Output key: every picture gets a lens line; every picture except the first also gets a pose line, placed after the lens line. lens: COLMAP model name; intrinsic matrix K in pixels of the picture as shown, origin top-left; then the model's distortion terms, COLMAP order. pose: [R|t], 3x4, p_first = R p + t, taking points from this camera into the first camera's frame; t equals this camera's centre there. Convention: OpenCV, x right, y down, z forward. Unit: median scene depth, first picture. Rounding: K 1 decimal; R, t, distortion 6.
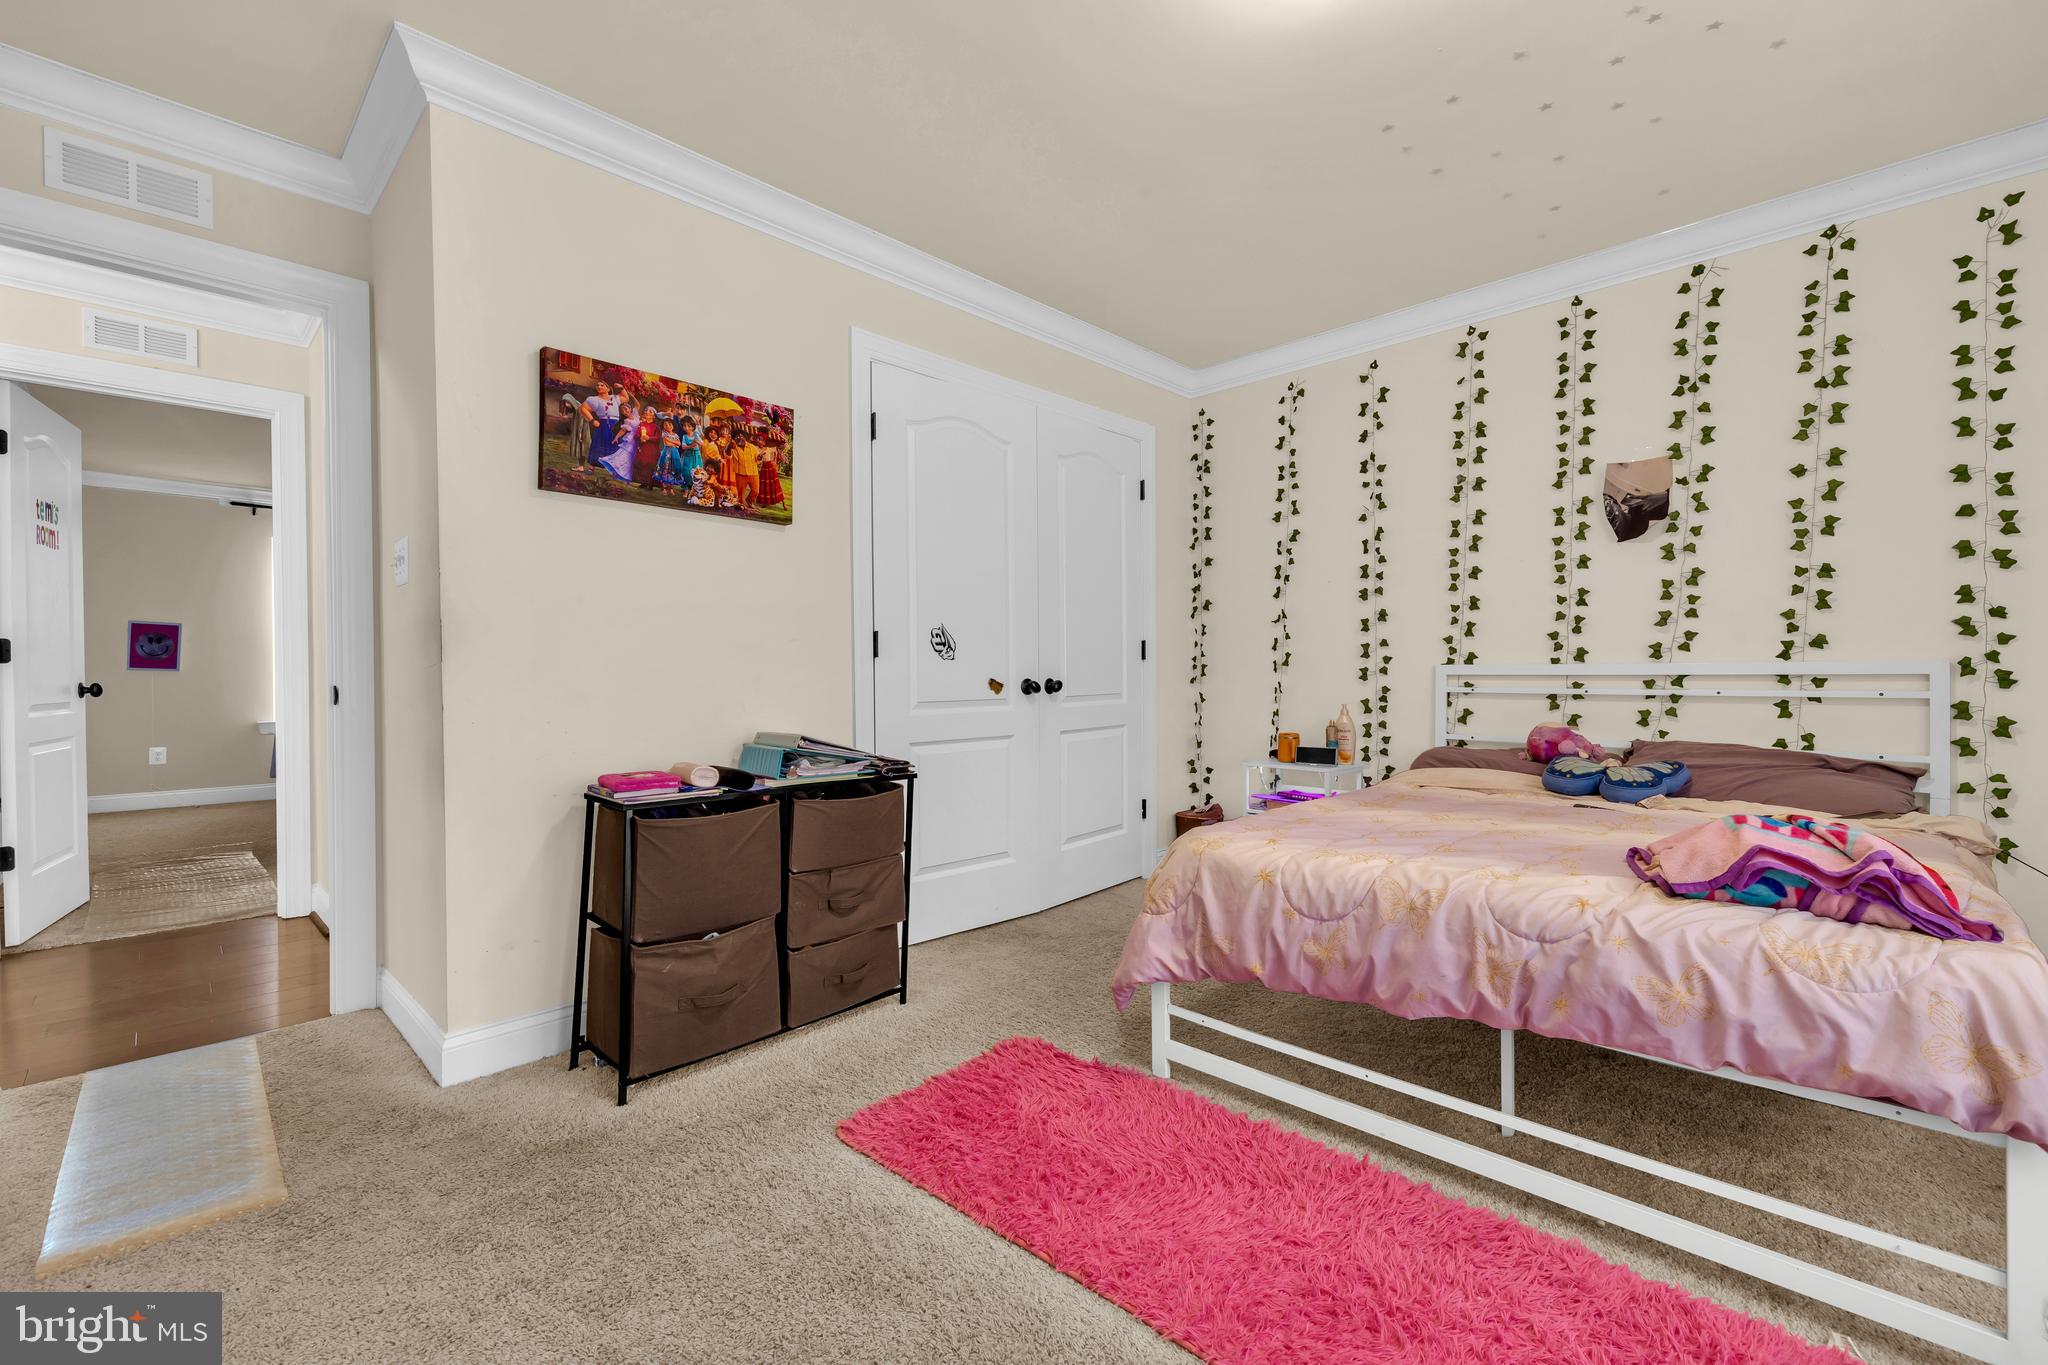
lens RADIAL K [[867.5, 0, 1017.3], [0, 867.5, 678.5], [0, 0, 1]] dist [0.000459, -0.000684]
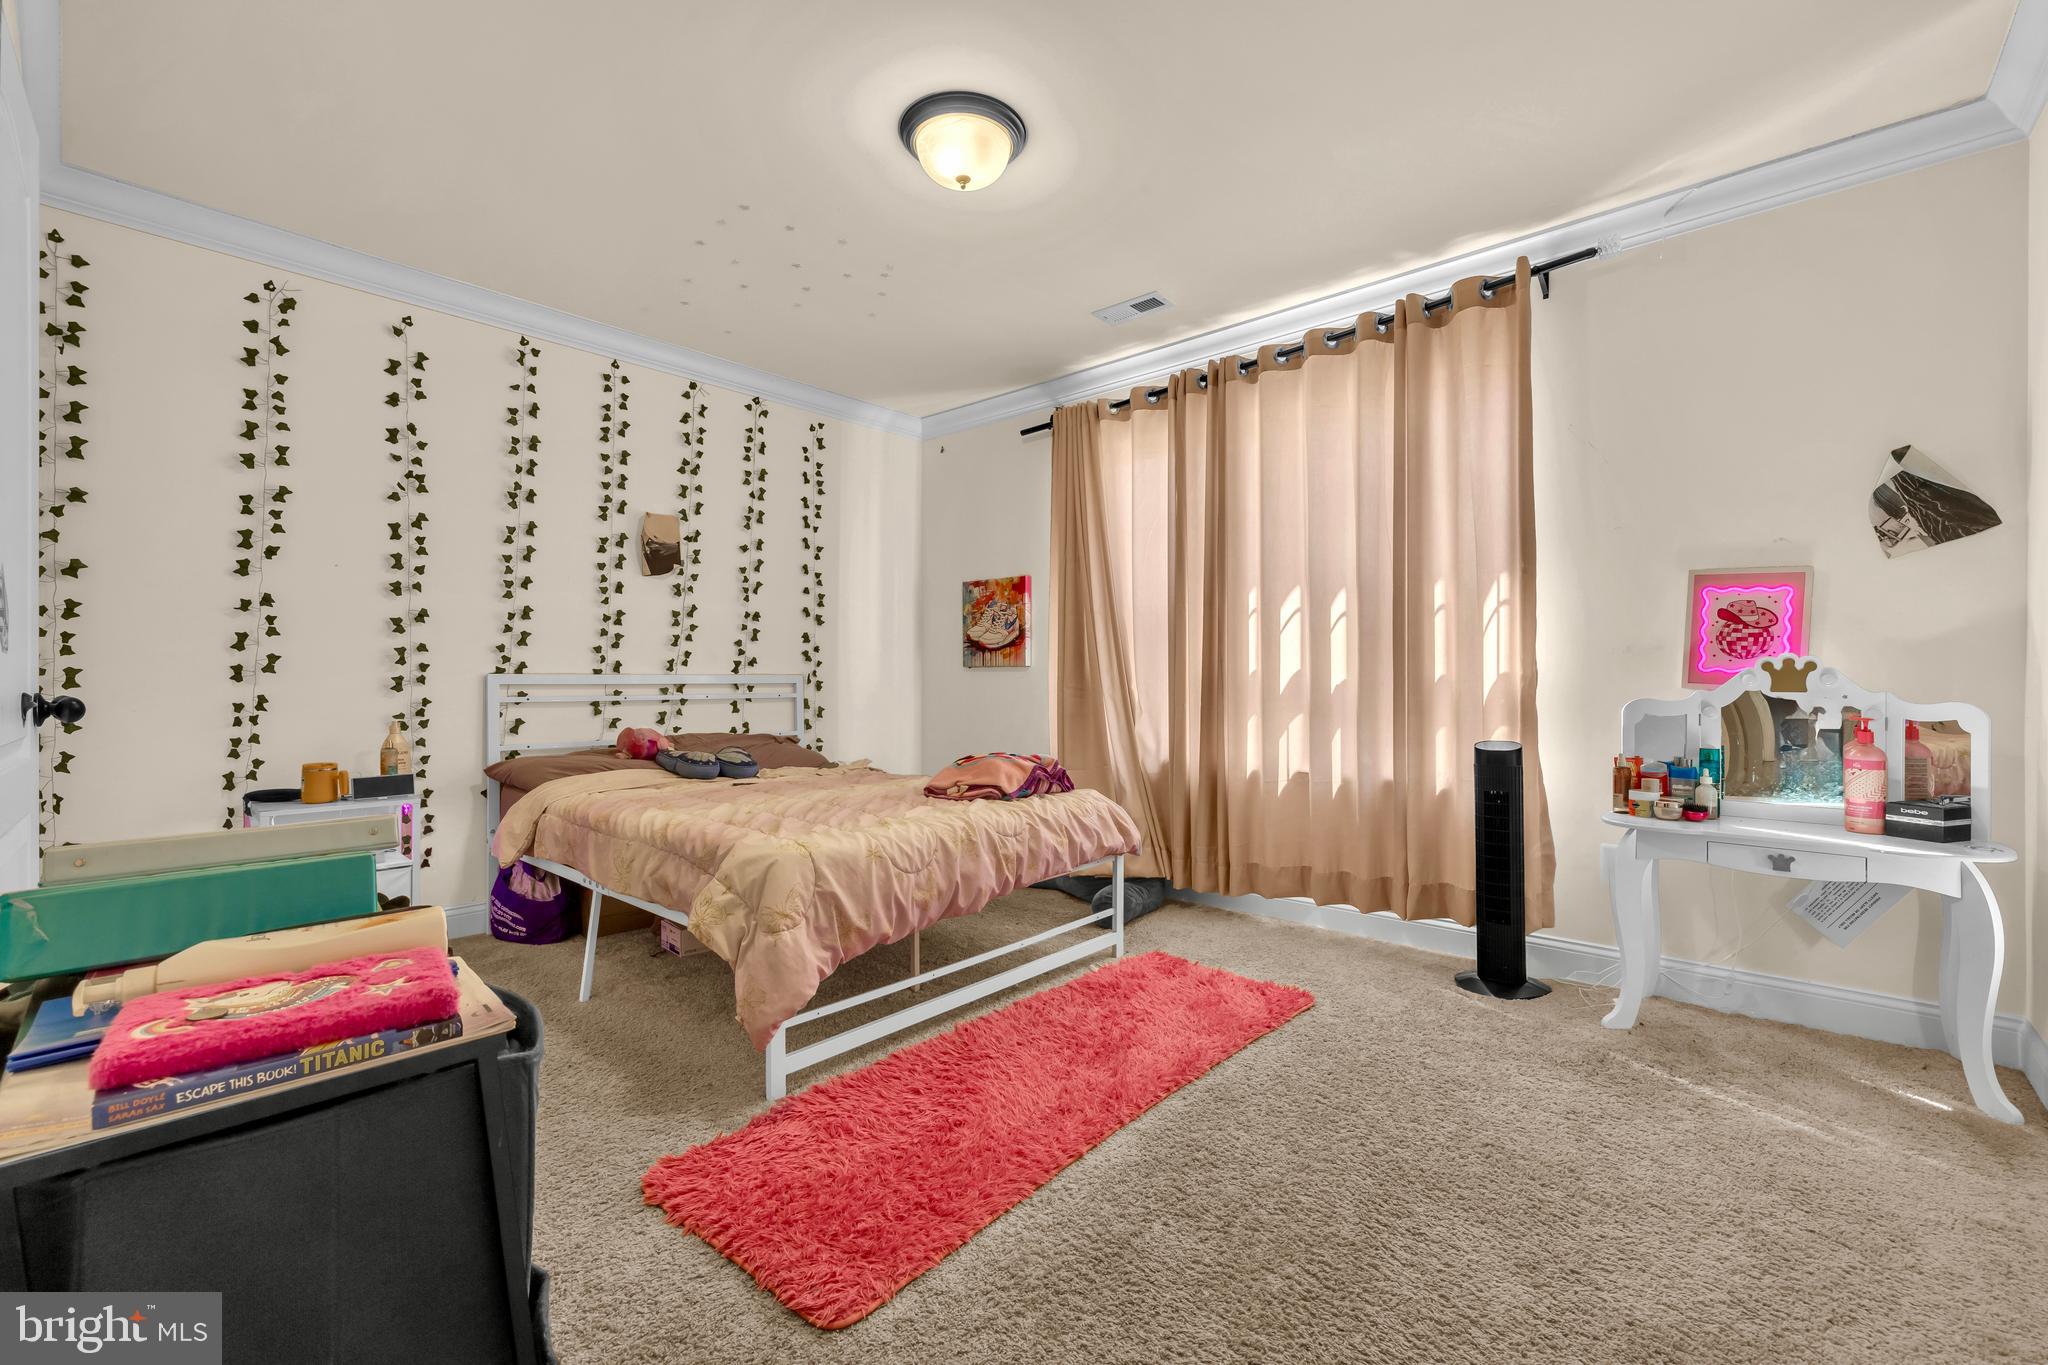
lens RADIAL K [[867.5, 0, 1017.3], [0, 867.5, 678.5], [0, 0, 1]] dist [0.000459, -0.000684]
pose [[-0.056233, 0.005147, 0.998404, -0.580801], [0.007224, 0.999963, -0.004748, -0.002304], [-0.998392, 0.006946, -0.056269, 0.558600]]
